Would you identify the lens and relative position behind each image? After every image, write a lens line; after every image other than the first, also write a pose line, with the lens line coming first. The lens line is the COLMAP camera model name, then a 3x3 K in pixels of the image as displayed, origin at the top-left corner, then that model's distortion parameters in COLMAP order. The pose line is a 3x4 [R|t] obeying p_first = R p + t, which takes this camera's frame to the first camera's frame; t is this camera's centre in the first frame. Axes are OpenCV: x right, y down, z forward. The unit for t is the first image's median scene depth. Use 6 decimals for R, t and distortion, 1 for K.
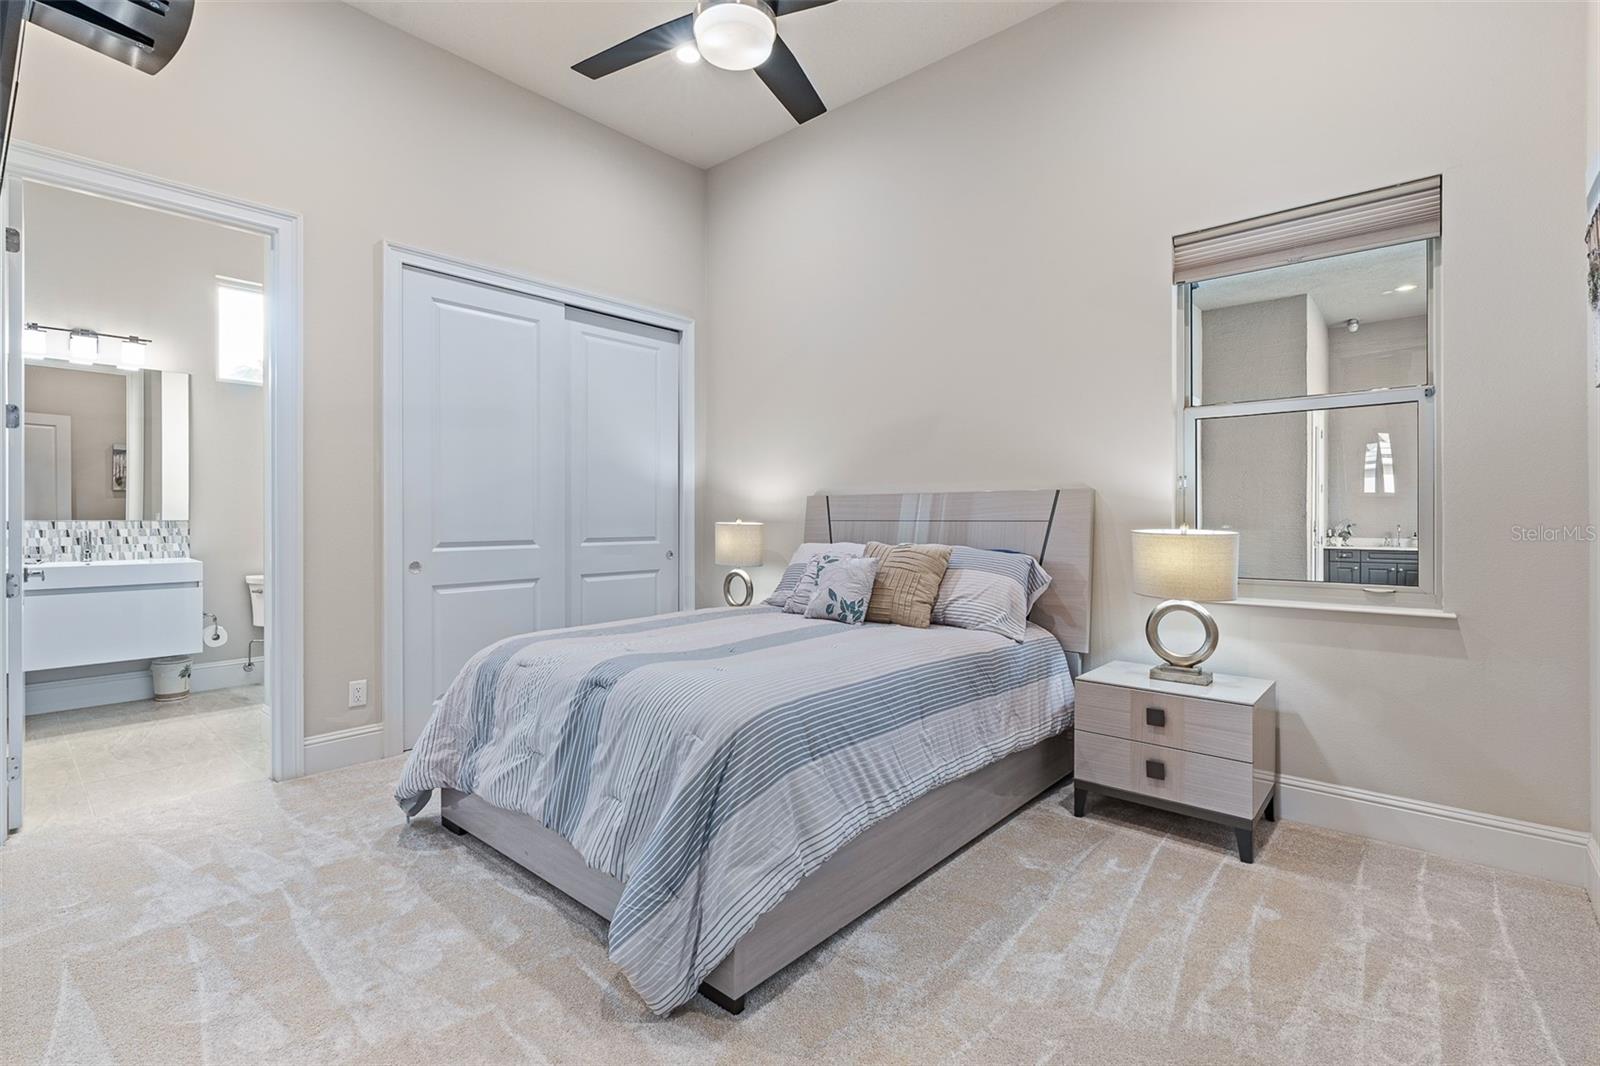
lens RADIAL K [[726.1, 0, 801.3], [0, 726.1, 520.8], [0, 0, 1]] dist [-0.001609, -0.000329]
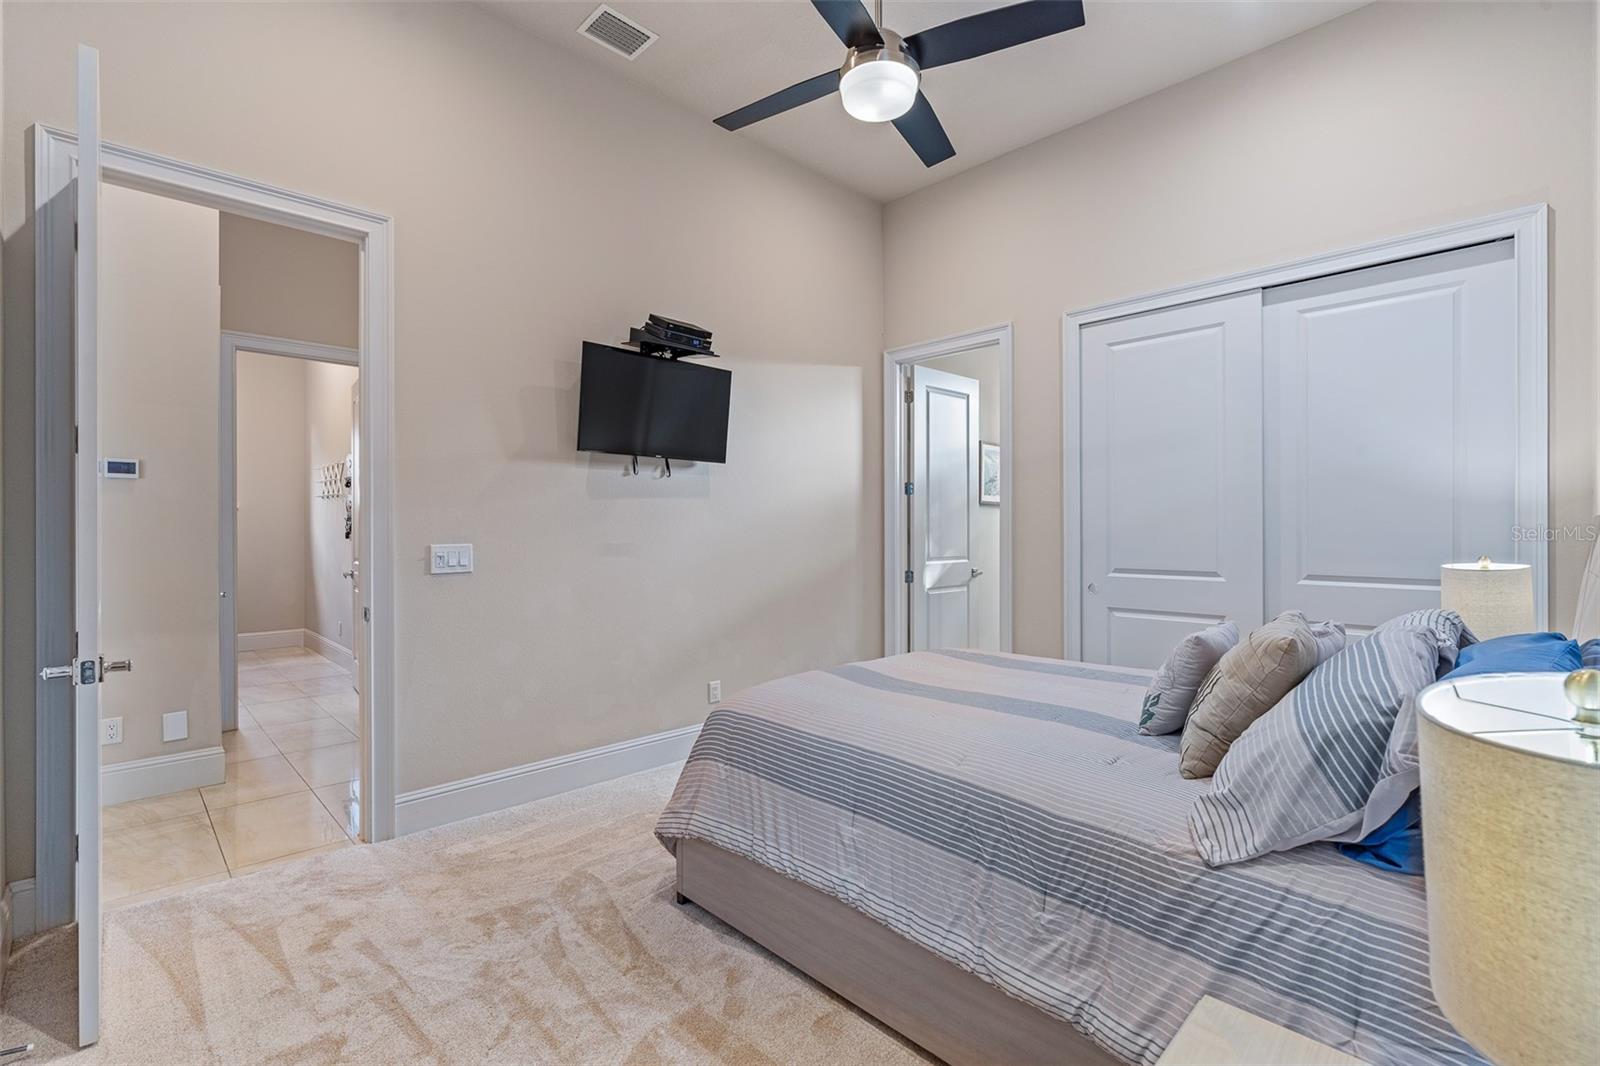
lens RADIAL K [[726.1, 0, 801.3], [0, 726.1, 520.8], [0, 0, 1]] dist [-0.001609, -0.000329]
pose [[-0.084465, -0.008025, -0.996394, 0.795861], [-0.001440, 0.999968, -0.007931, -0.040409], [0.996425, 0.000765, -0.084474, 0.813411]]
